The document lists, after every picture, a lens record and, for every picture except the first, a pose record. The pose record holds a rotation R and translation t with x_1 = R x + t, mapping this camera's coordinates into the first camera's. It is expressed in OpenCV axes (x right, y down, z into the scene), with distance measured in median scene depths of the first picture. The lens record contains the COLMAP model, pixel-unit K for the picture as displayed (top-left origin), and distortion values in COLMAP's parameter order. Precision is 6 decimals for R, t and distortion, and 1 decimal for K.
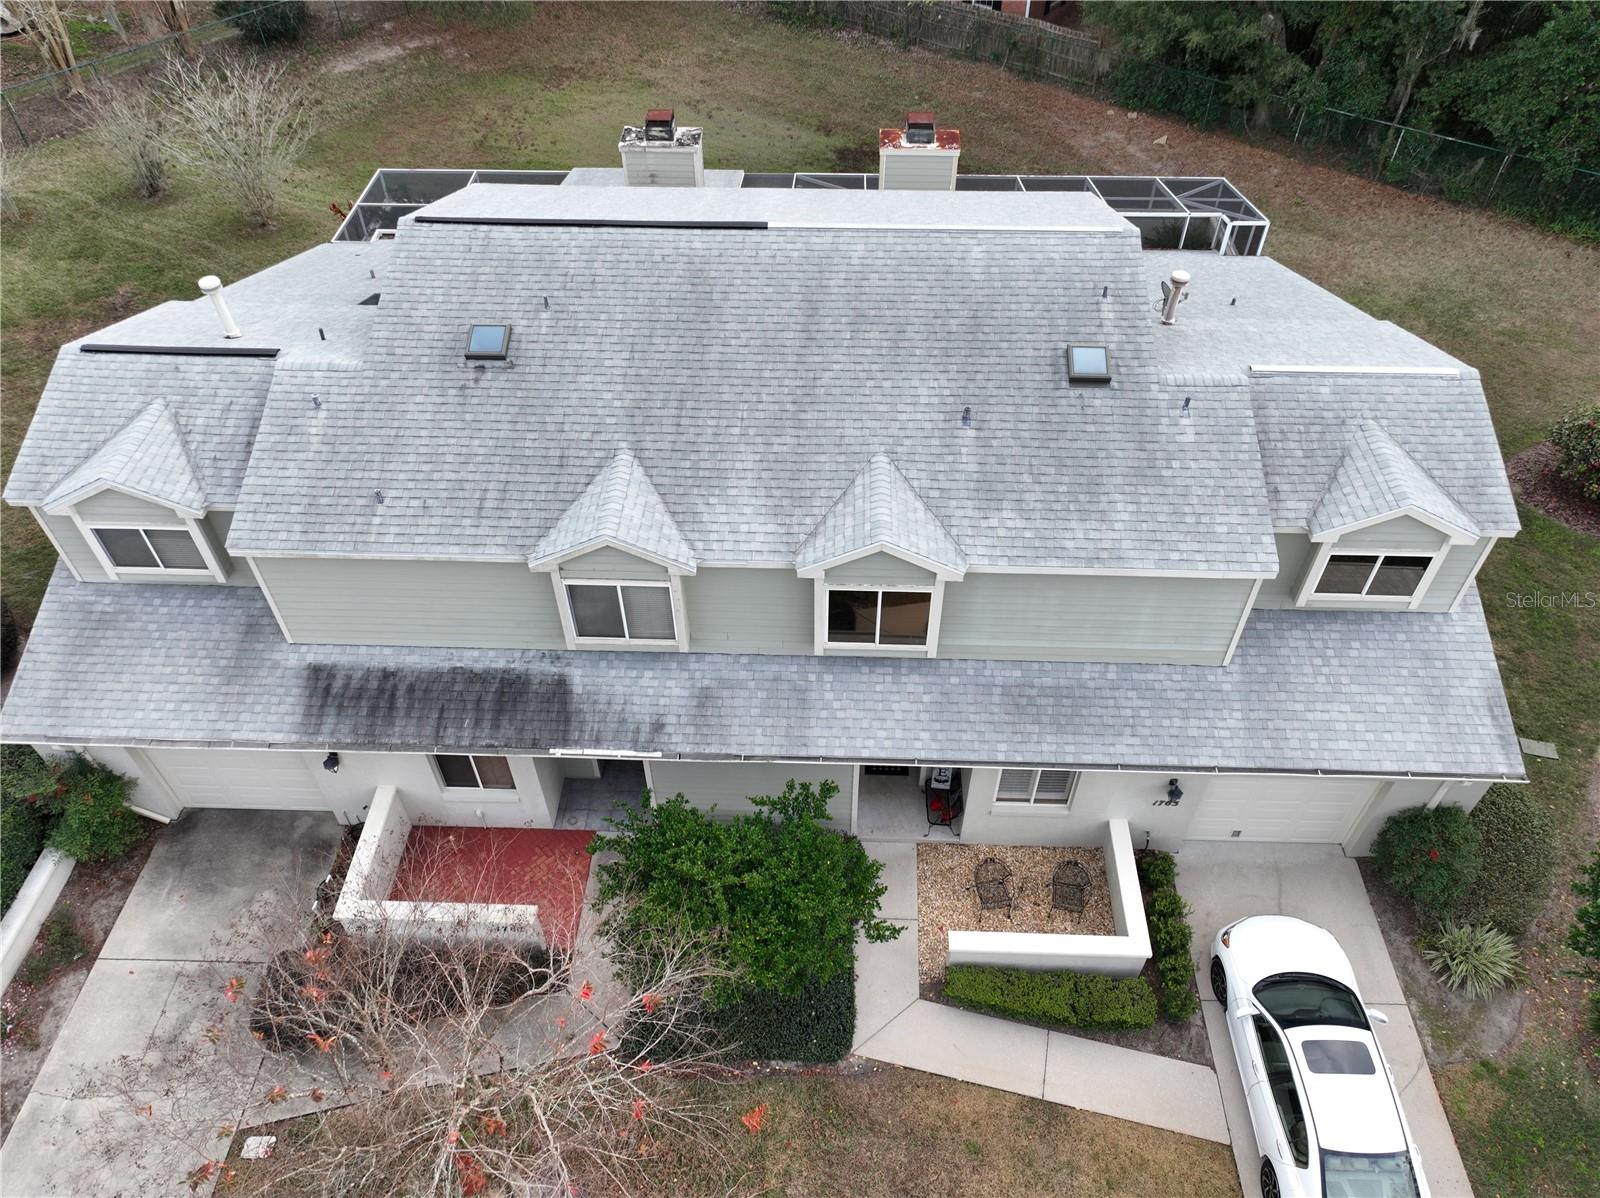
lens RADIAL K [[1122.9, 0, 807.8], [0, 1122.9, 597.8], [0, 0, 1]] dist [0.000235, 0.017717]
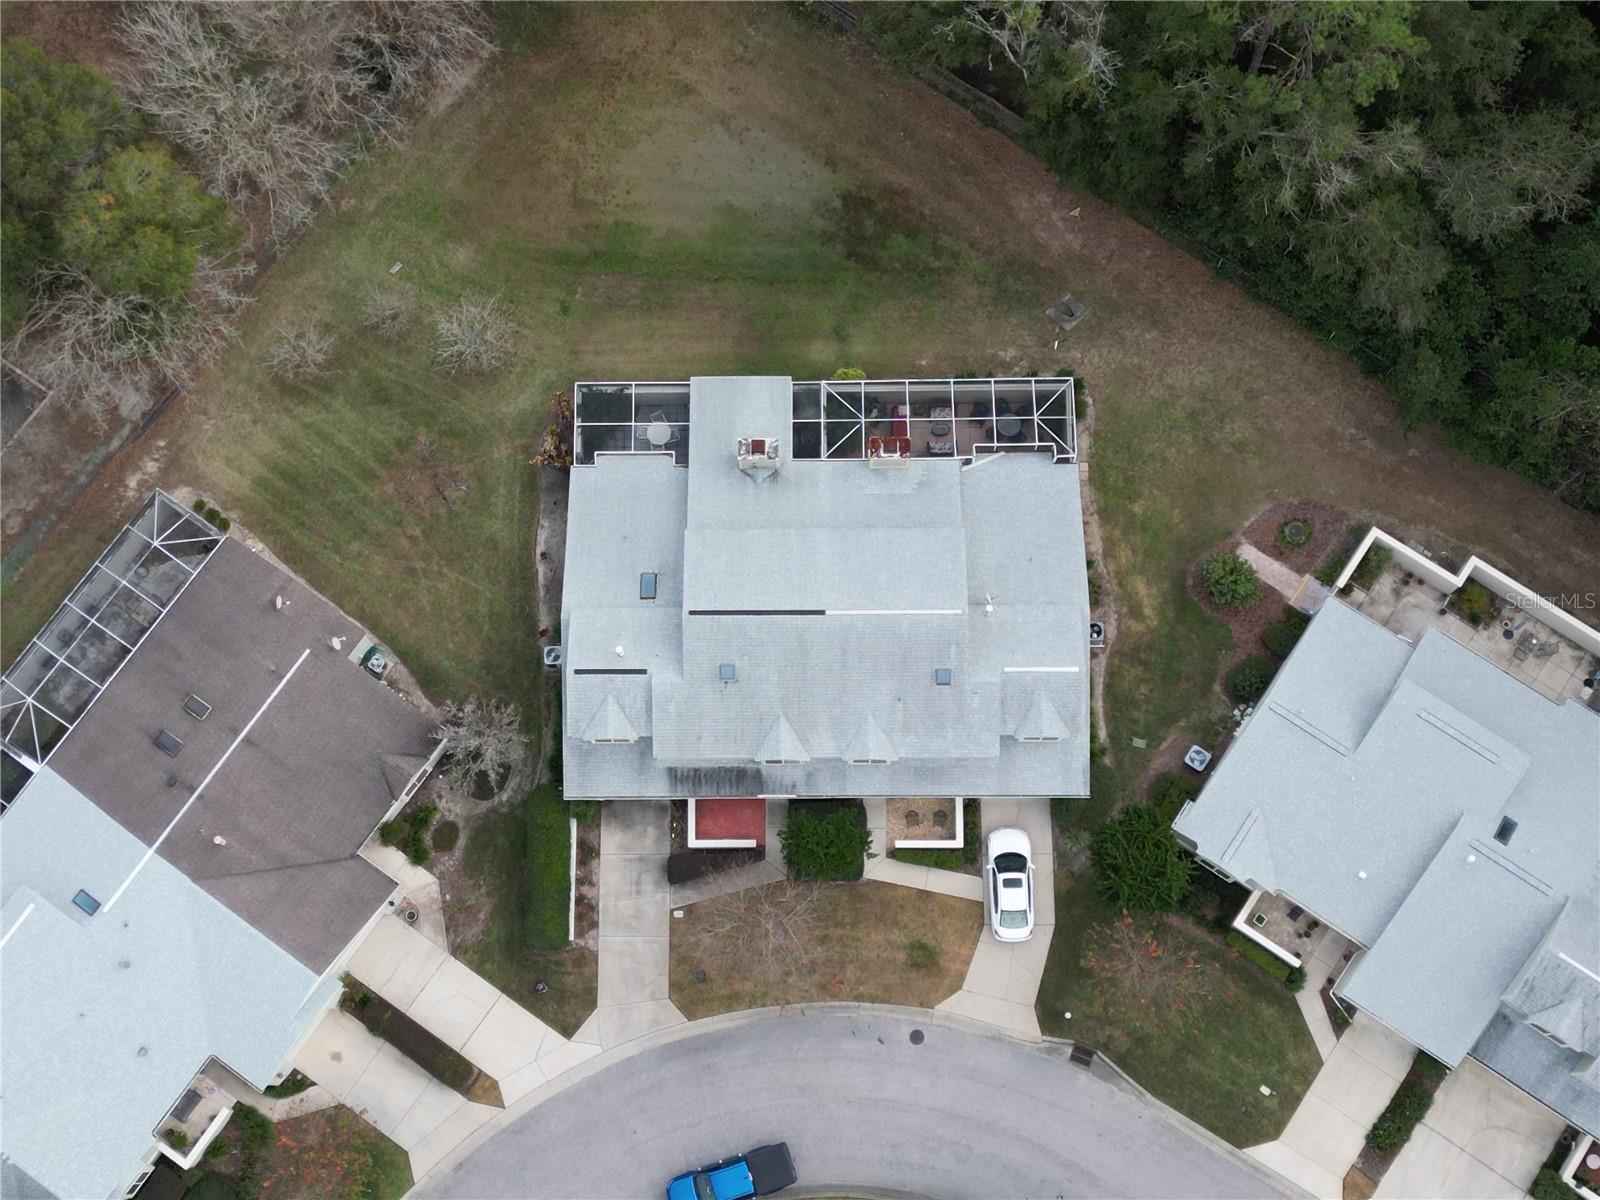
lens RADIAL K [[2316.4, 0, 790.3], [0, 2316.4, 599.3], [0, 0, 1]] dist [0.163312, 0.000000]
pose [[0.999335, -0.036451, 0.000224, -0.127988], [0.031107, 0.855969, 0.516090, -3.391479], [-0.019004, -0.515740, 0.856534, -3.875790]]
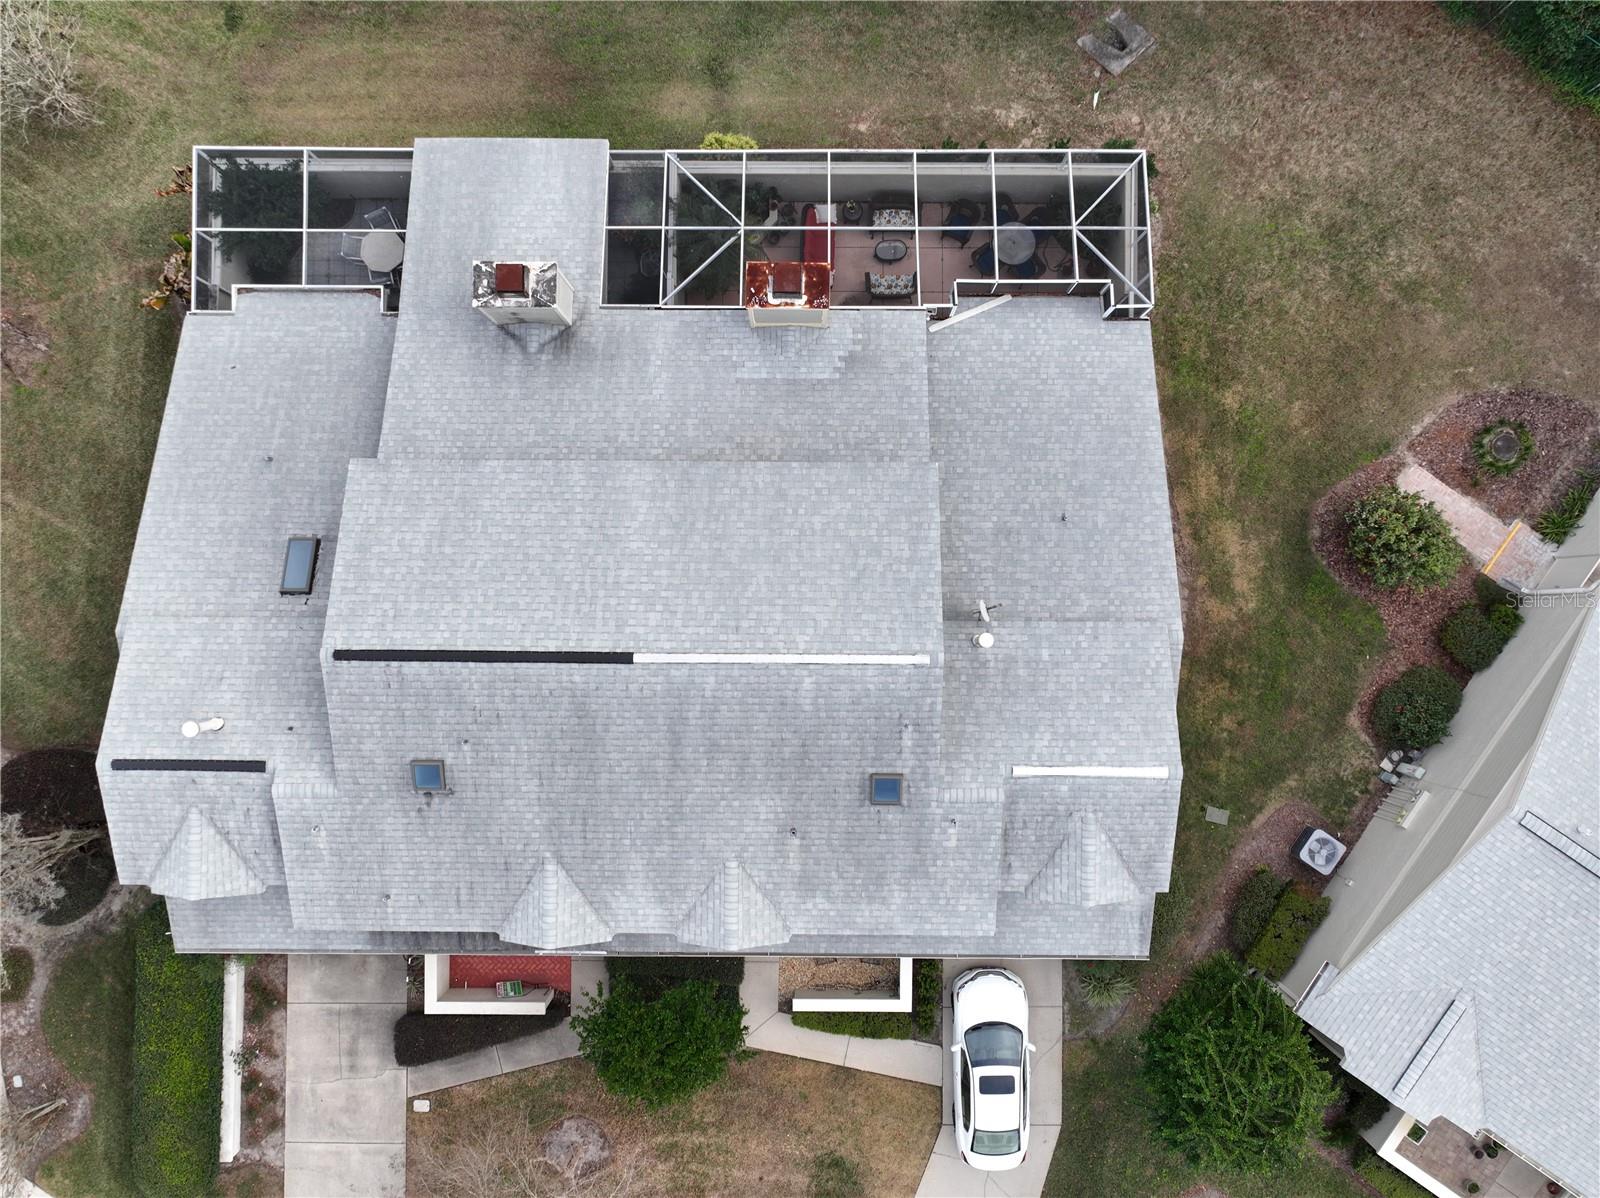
lens RADIAL K [[1122.9, 0, 808.3], [0, 1122.9, 594.8], [0, 0, 1]] dist [0.000235, 0.017717]
pose [[0.999683, -0.025148, -0.000915, 0.165060], [0.018919, 0.727073, 0.686299, -1.293432], [-0.016594, -0.686099, 0.727319, 0.194744]]
